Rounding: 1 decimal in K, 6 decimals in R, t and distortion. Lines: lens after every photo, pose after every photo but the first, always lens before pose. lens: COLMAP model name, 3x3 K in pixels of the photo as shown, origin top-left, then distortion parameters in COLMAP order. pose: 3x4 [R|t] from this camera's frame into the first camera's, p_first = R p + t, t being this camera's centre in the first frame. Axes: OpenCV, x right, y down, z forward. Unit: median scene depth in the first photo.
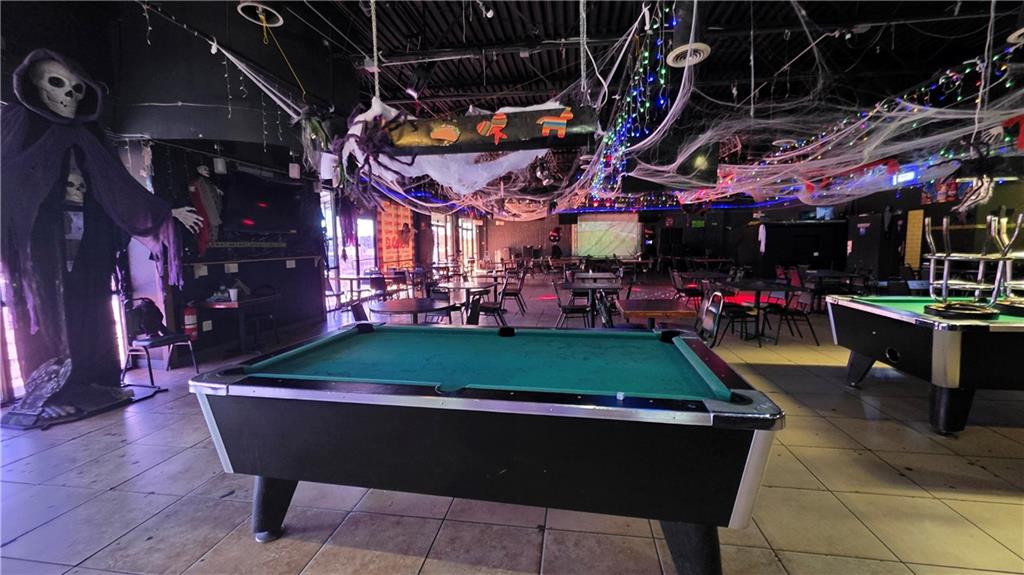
lens RADIAL K [[406.2, 0, 512.1], [0, 406.2, 286.1], [0, 0, 1]] dist [0.001226, 0.000461]
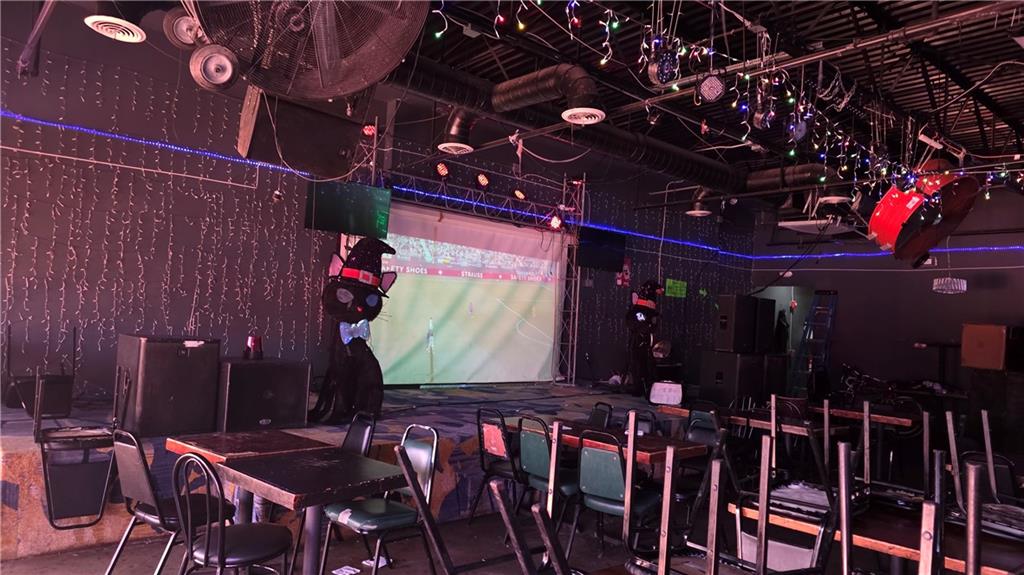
lens RADIAL K [[682.2, 0, 512.2], [0, 682.2, 288.3], [0, 0, 1]] dist [0.000073, 0.000001]
pose [[0.631077, 0.089306, 0.770562, -0.084518], [0.021687, 0.990931, -0.132607, -0.076039], [-0.775417, 0.100397, 0.623417, 0.724568]]
